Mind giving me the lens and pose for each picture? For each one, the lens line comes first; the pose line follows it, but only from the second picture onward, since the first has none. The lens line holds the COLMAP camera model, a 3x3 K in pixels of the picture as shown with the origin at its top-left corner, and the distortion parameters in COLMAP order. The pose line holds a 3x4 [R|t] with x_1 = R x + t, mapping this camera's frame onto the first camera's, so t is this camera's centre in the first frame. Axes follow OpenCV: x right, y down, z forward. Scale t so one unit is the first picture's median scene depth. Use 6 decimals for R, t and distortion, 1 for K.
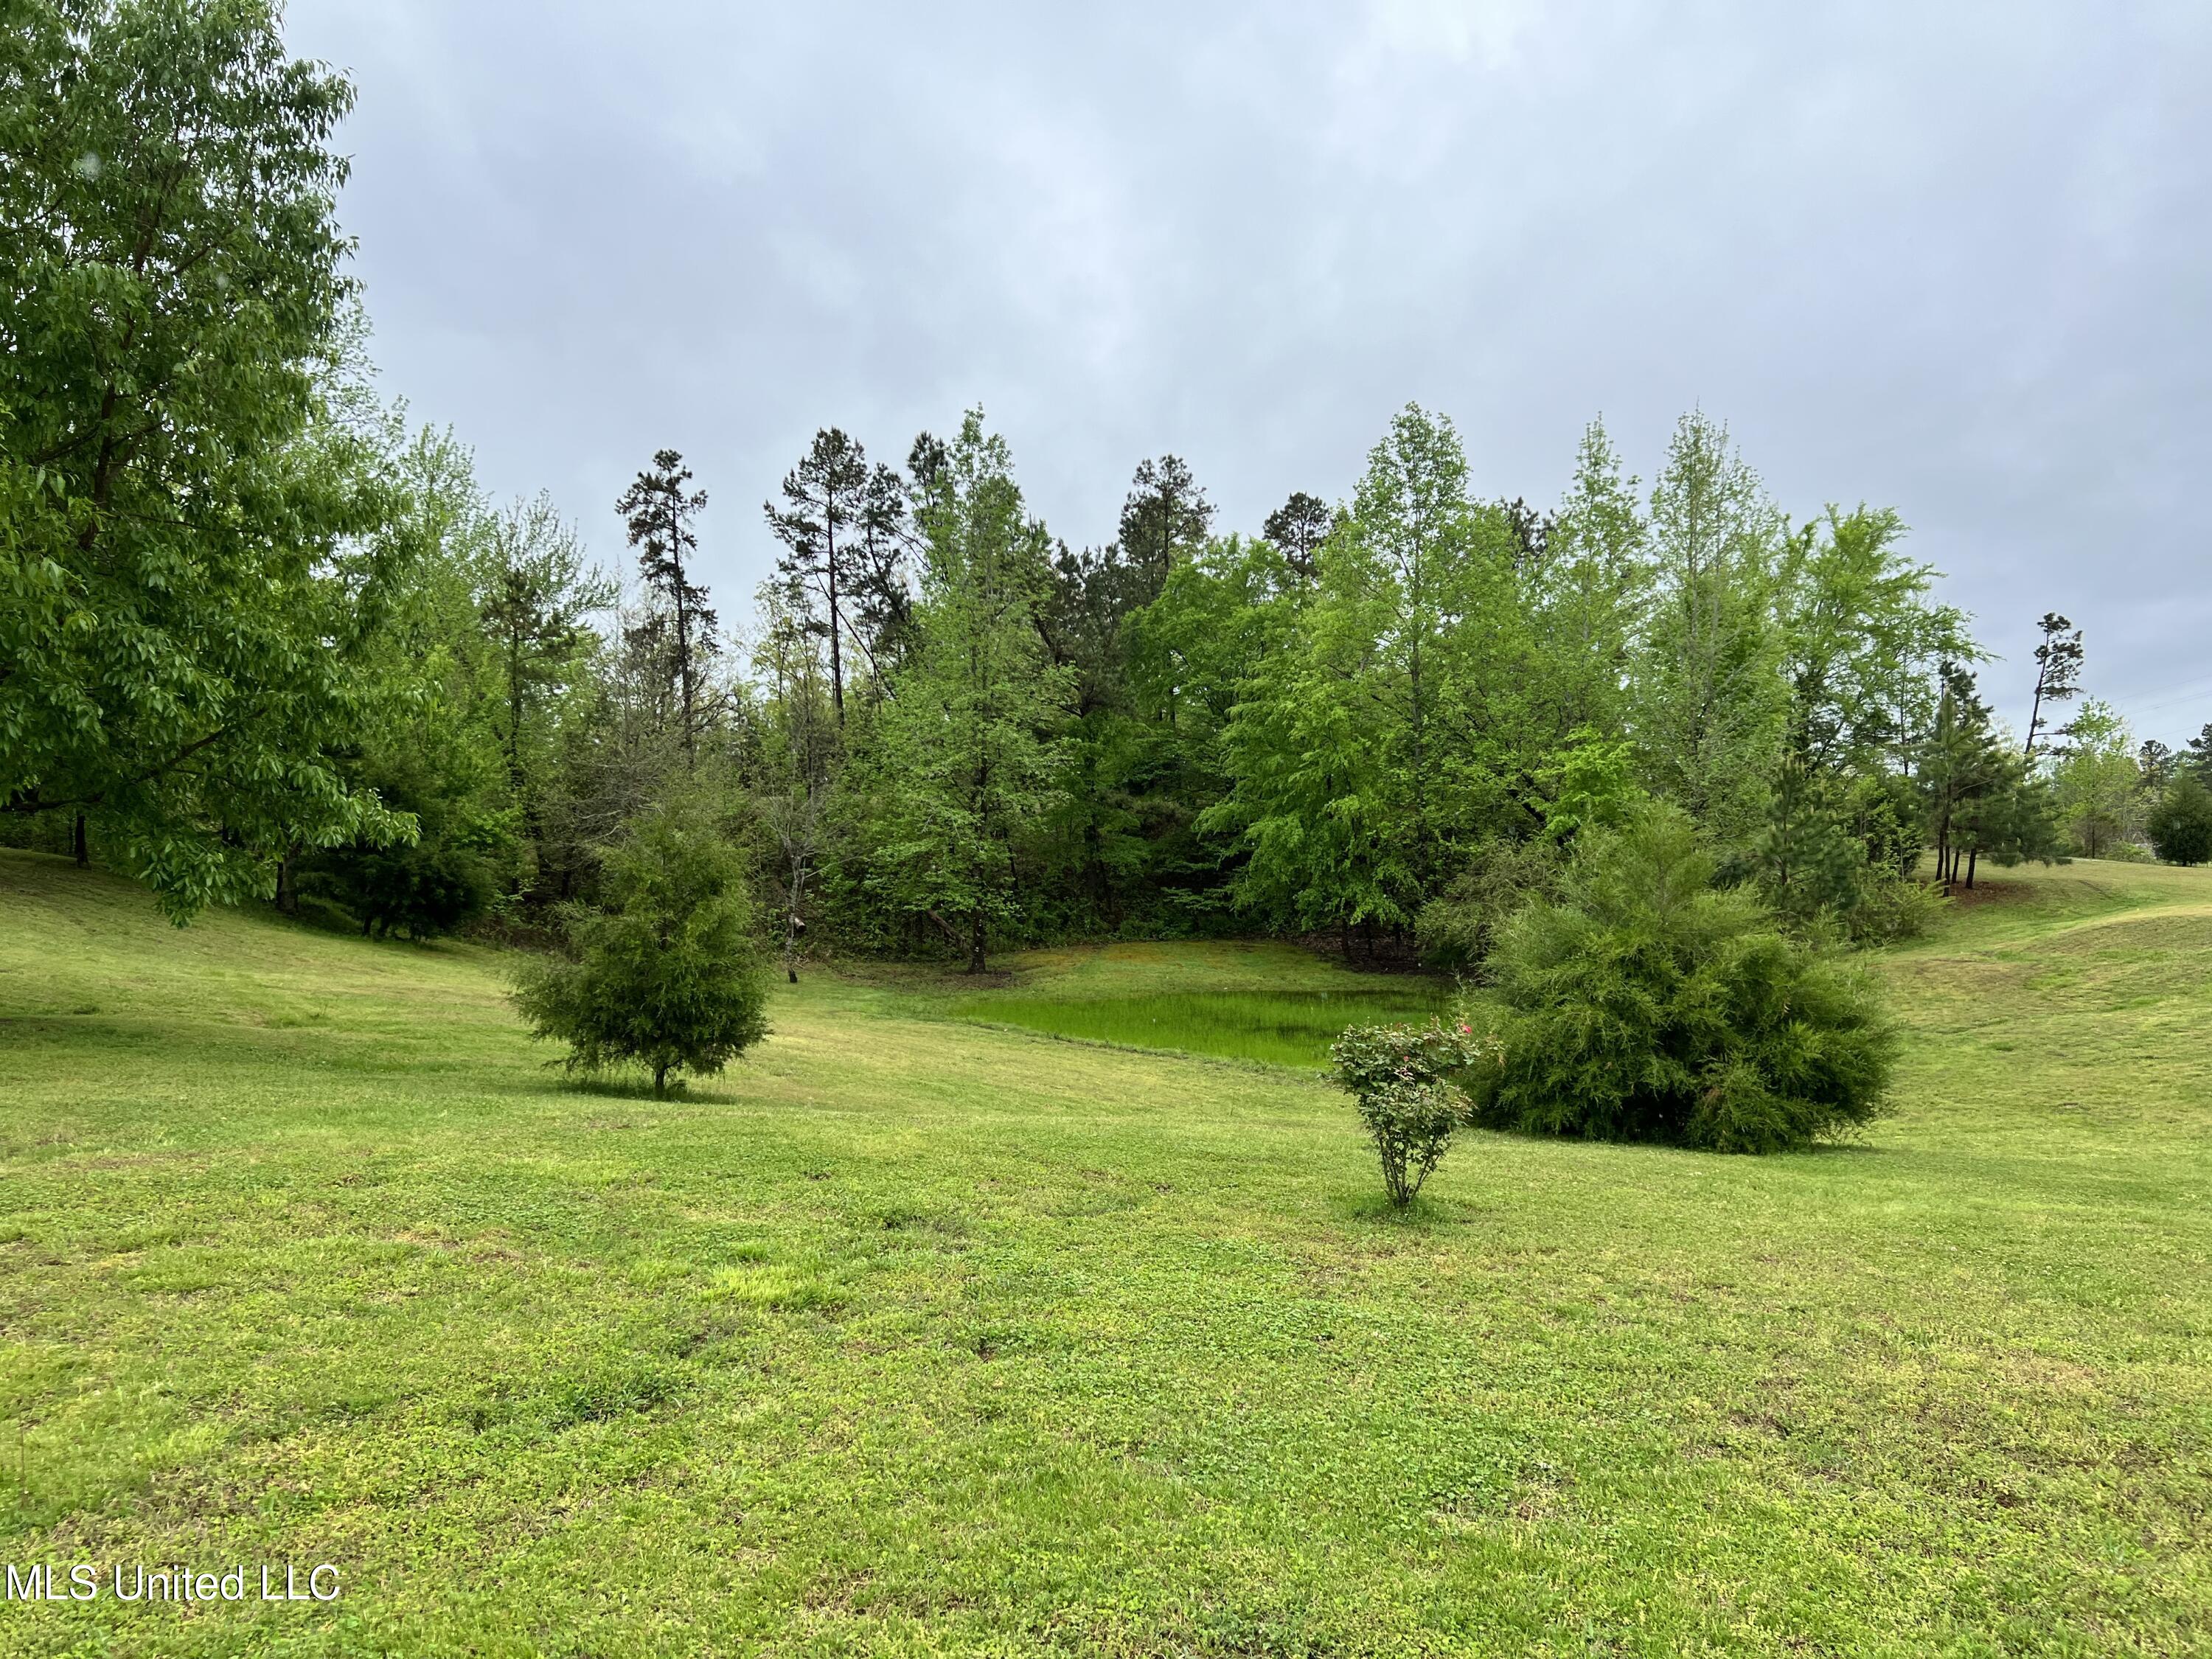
lens RADIAL K [[1642.5, 0, 1113.8], [0, 1642.5, 833.7], [0, 0, 1]] dist [0.049832, -0.054223]
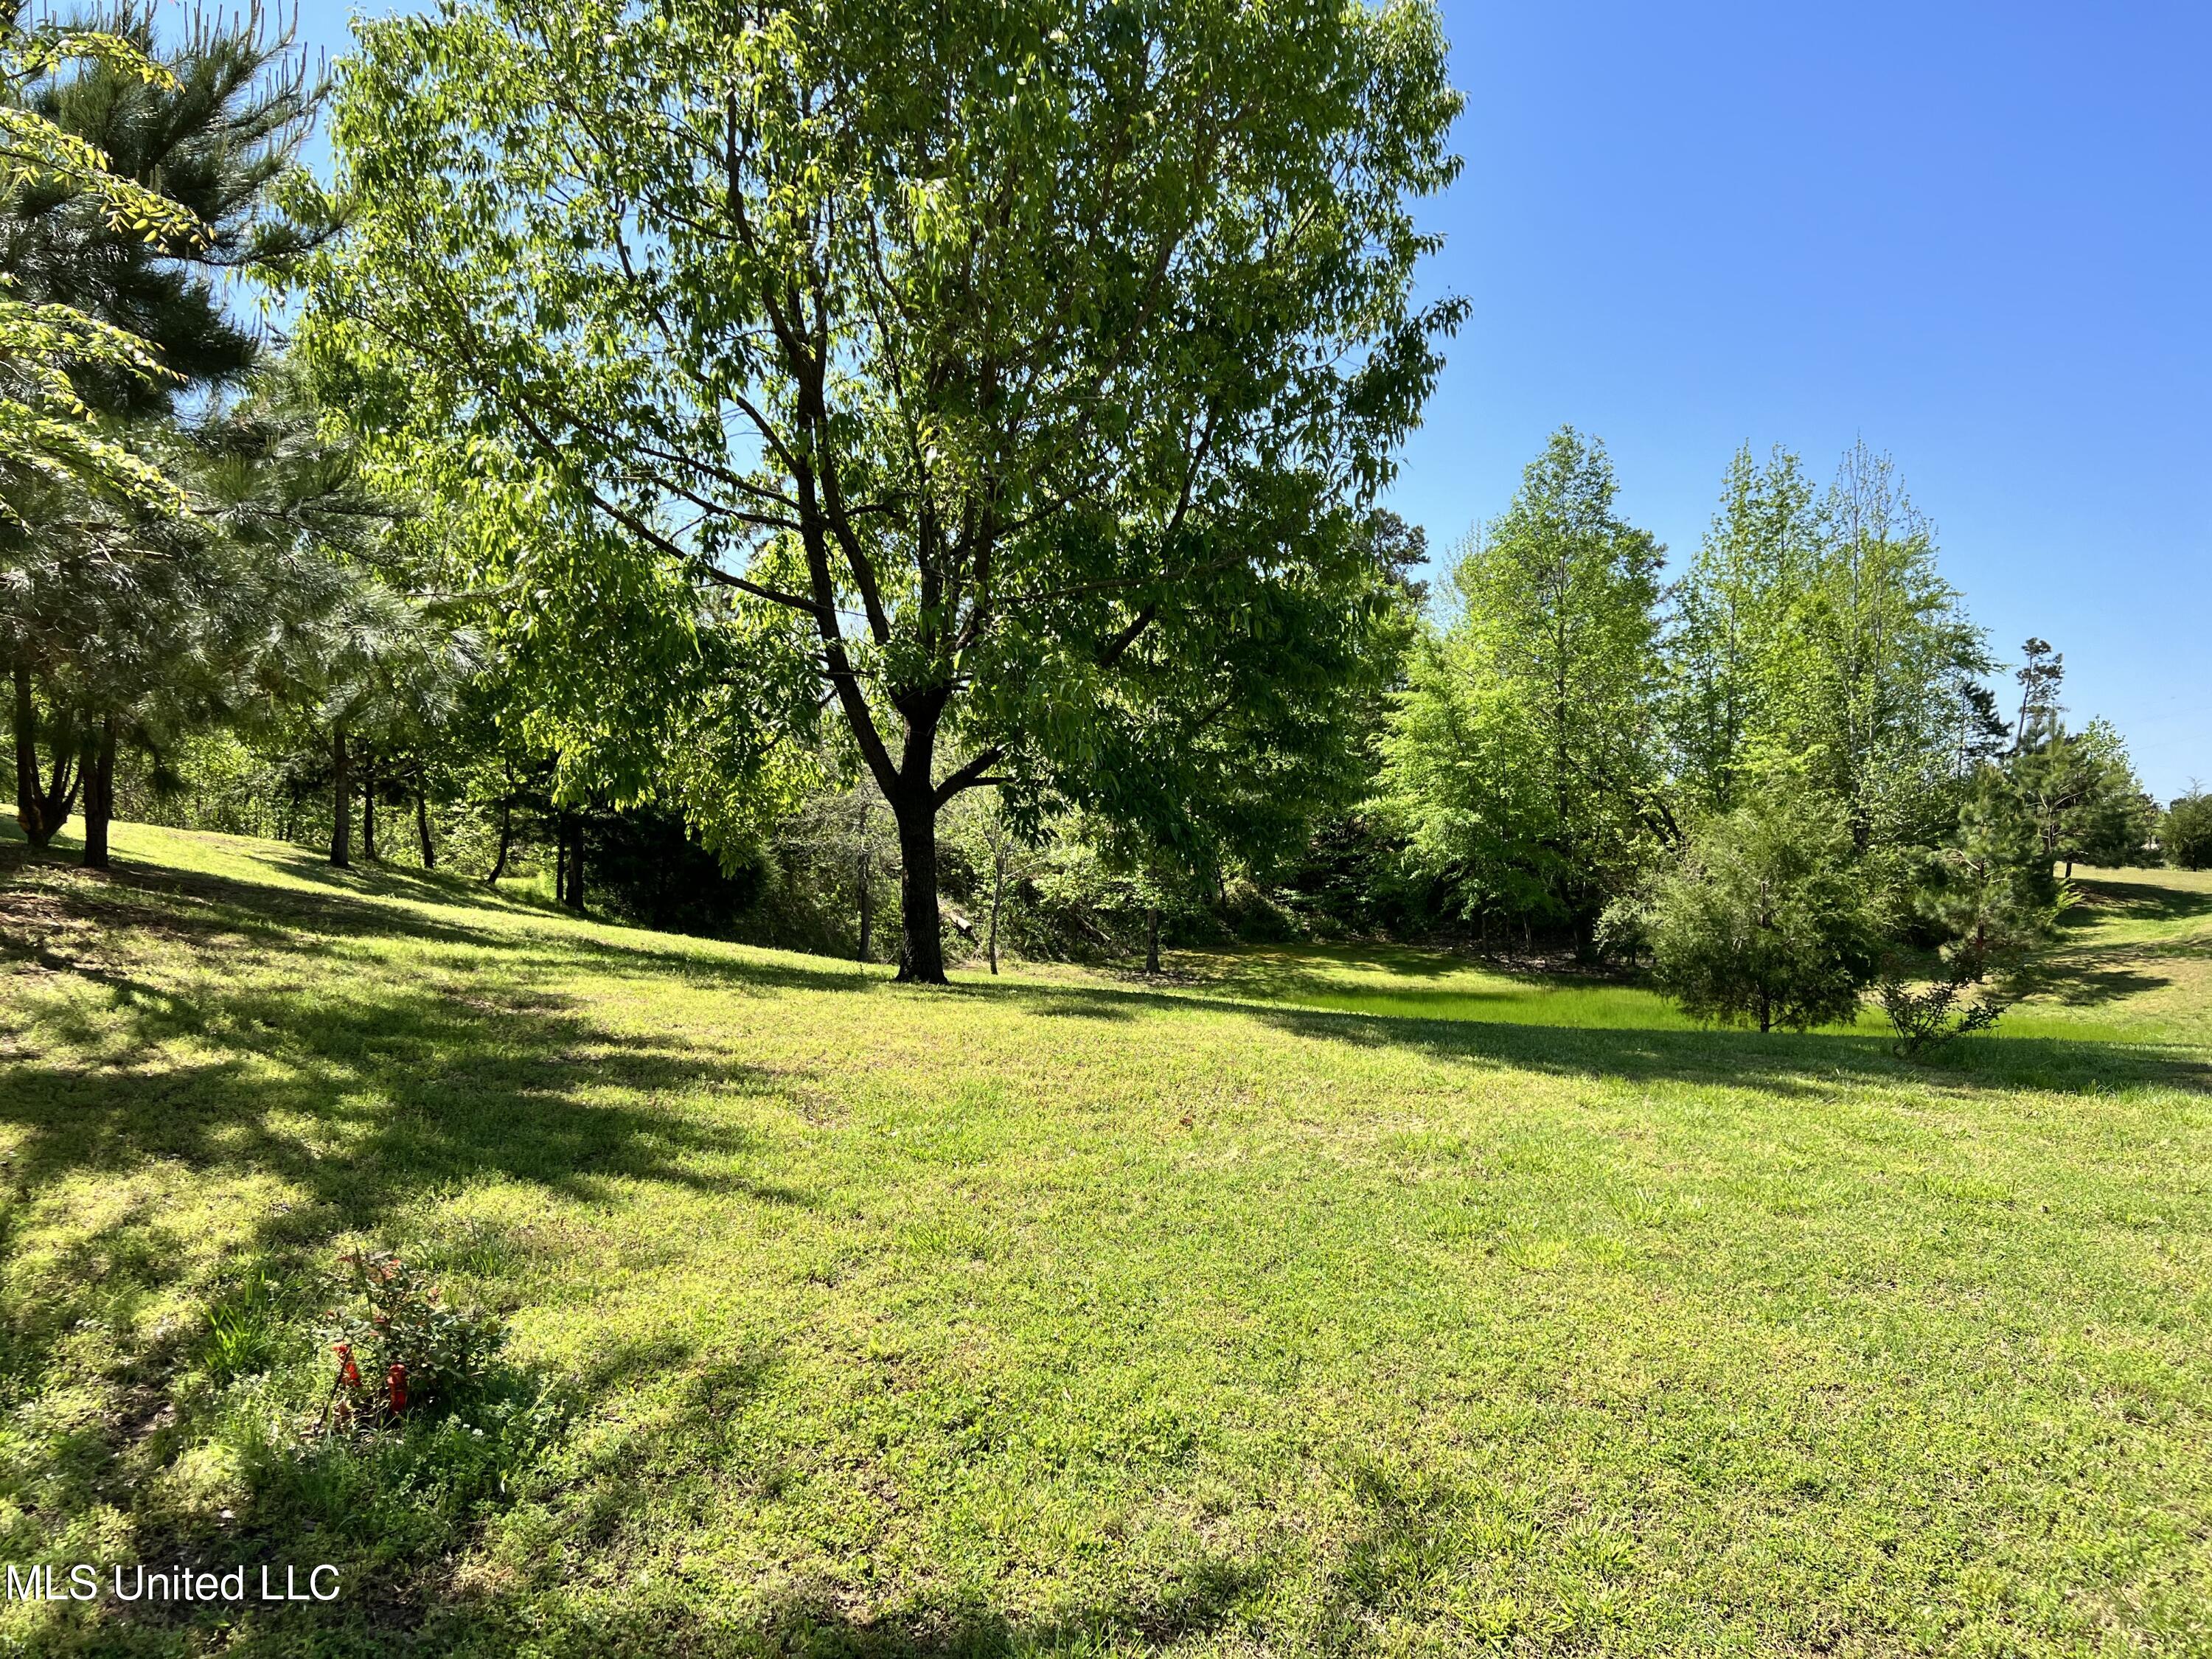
lens RADIAL K [[1642.5, 0, 1097.5], [0, 1642.5, 830.1], [0, 0, 1]] dist [0.049832, -0.054223]
pose [[0.993761, 0.005037, 0.111415, -0.174031], [-0.004029, 0.999949, -0.009278, 0.005154], [-0.111456, 0.008771, 0.993731, -0.003655]]
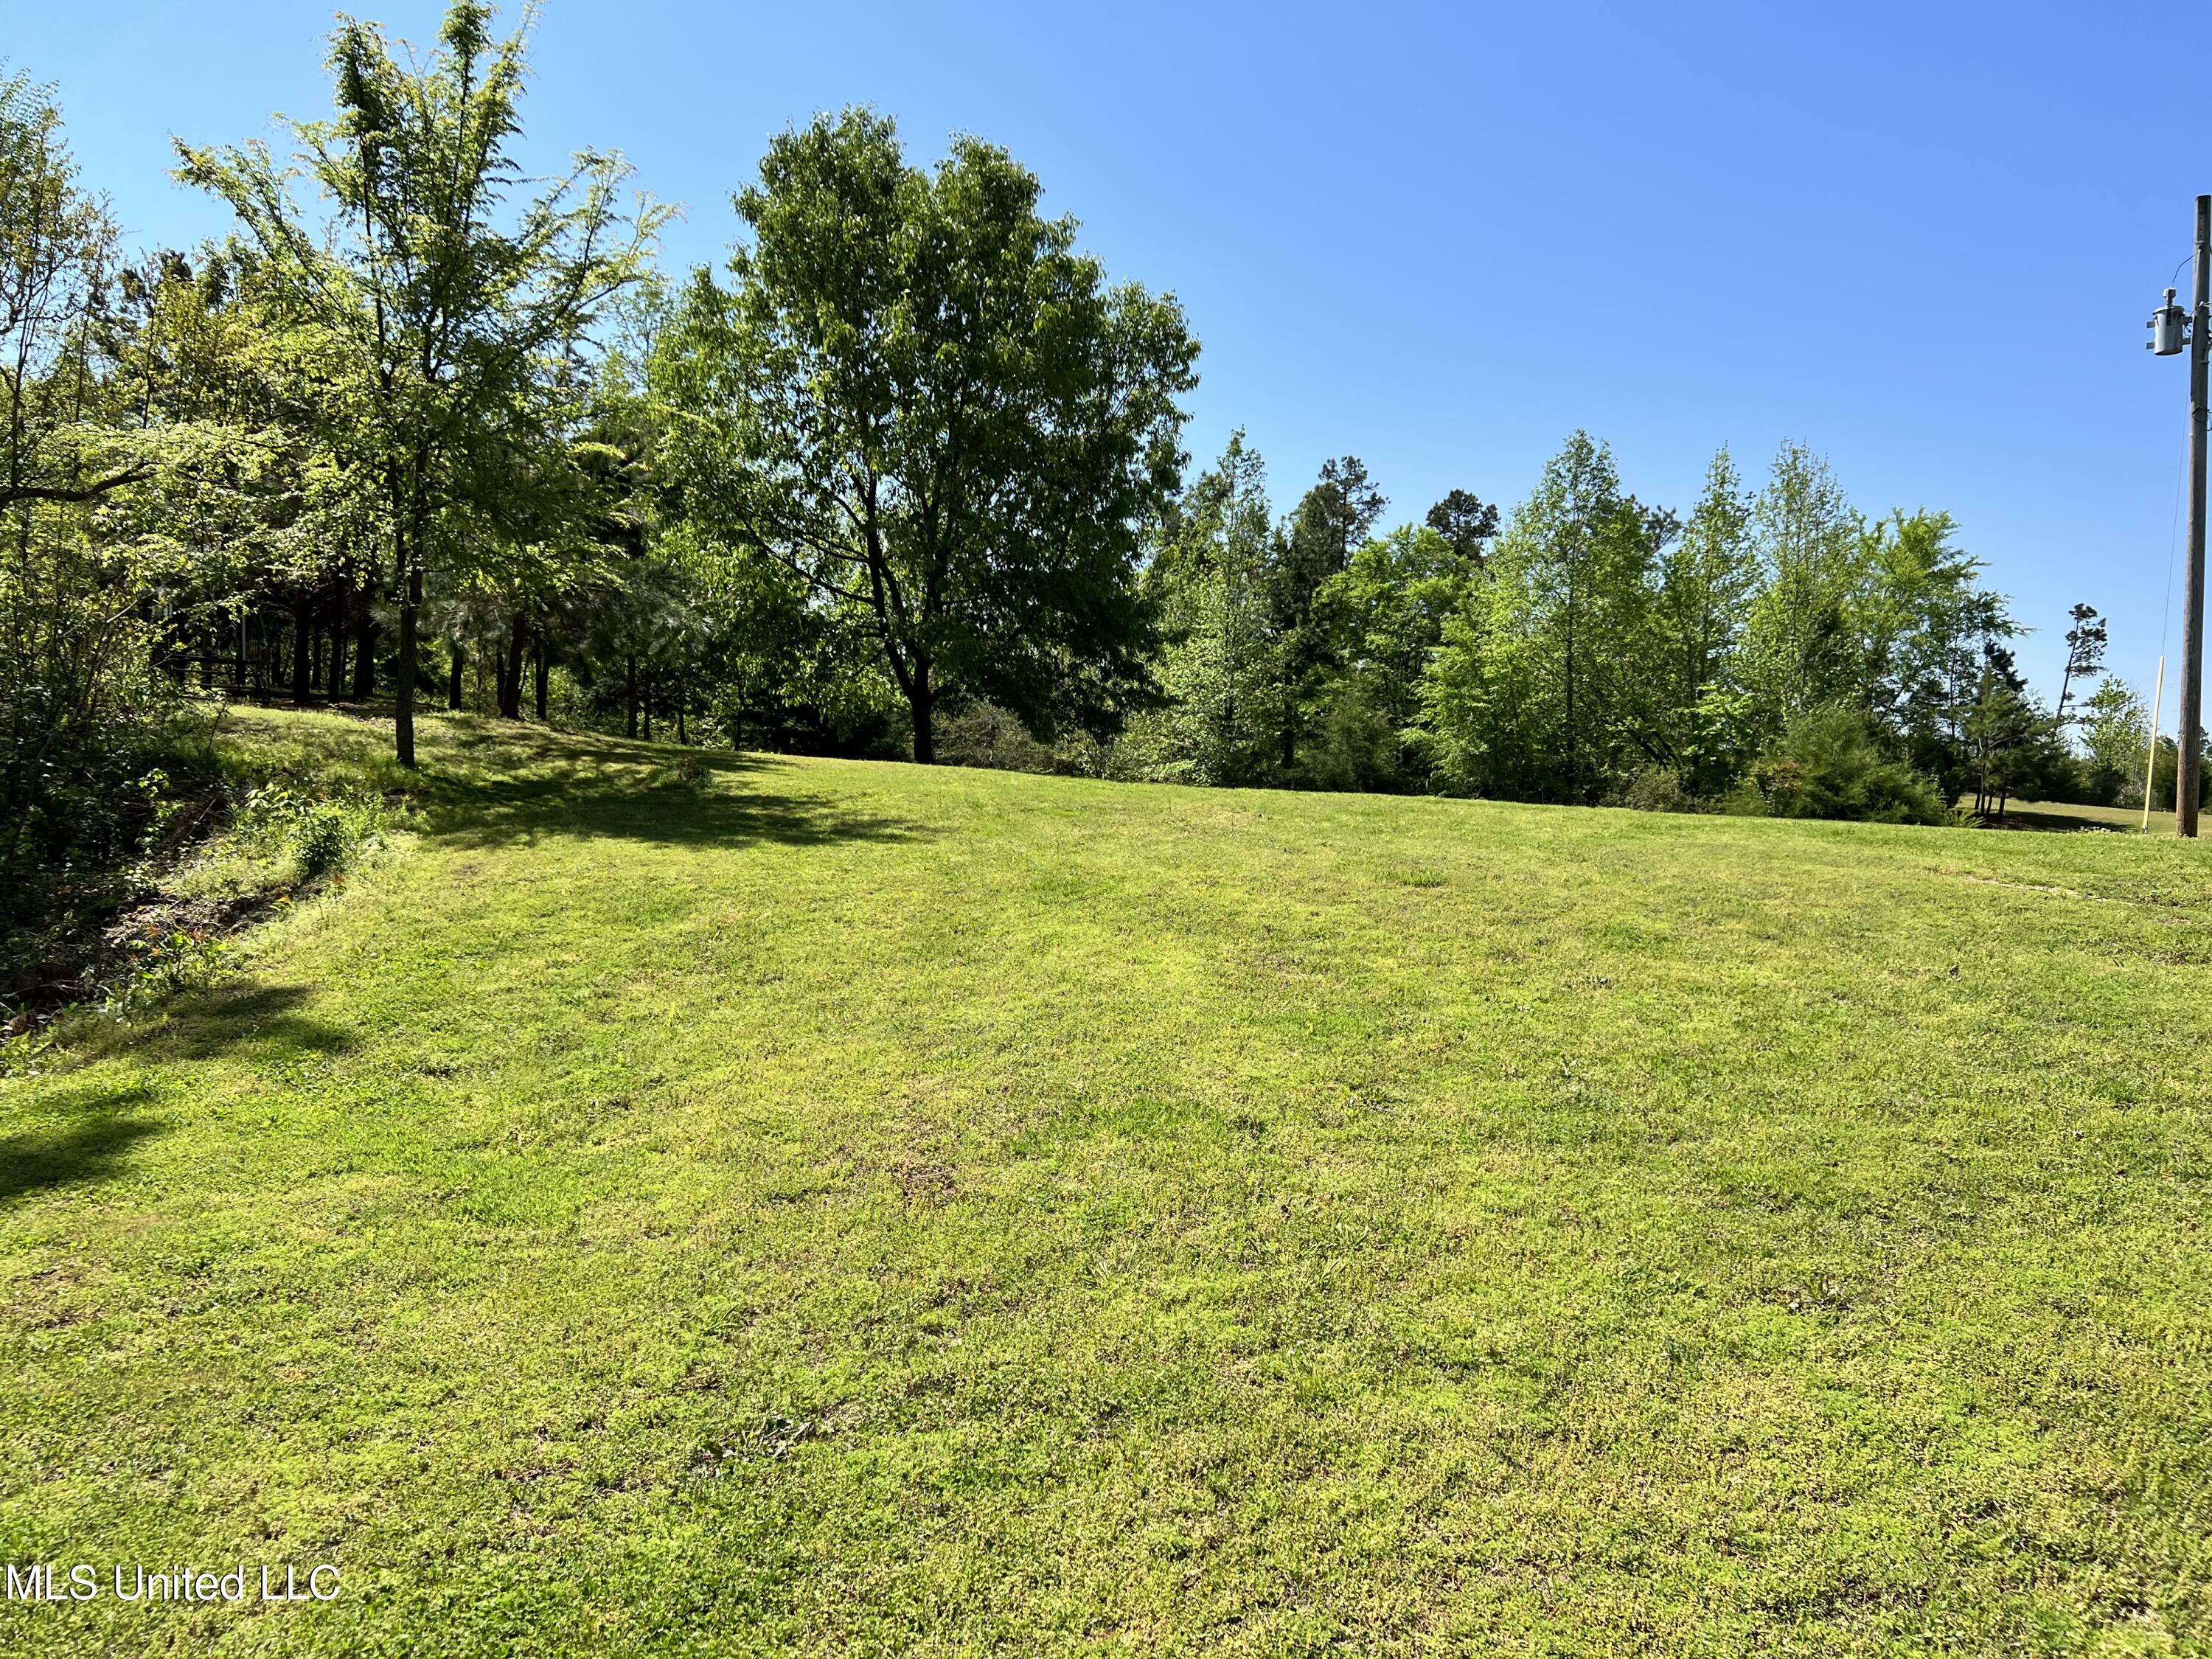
lens RADIAL K [[1642.5, 0, 1098.9], [0, 1642.5, 830.9], [0, 0, 1]] dist [0.049832, -0.054223]
pose [[0.999297, 0.028772, -0.024018, -0.113646], [-0.028192, 0.999311, 0.024160, 0.022963], [0.024697, -0.023466, 0.999420, -0.226904]]
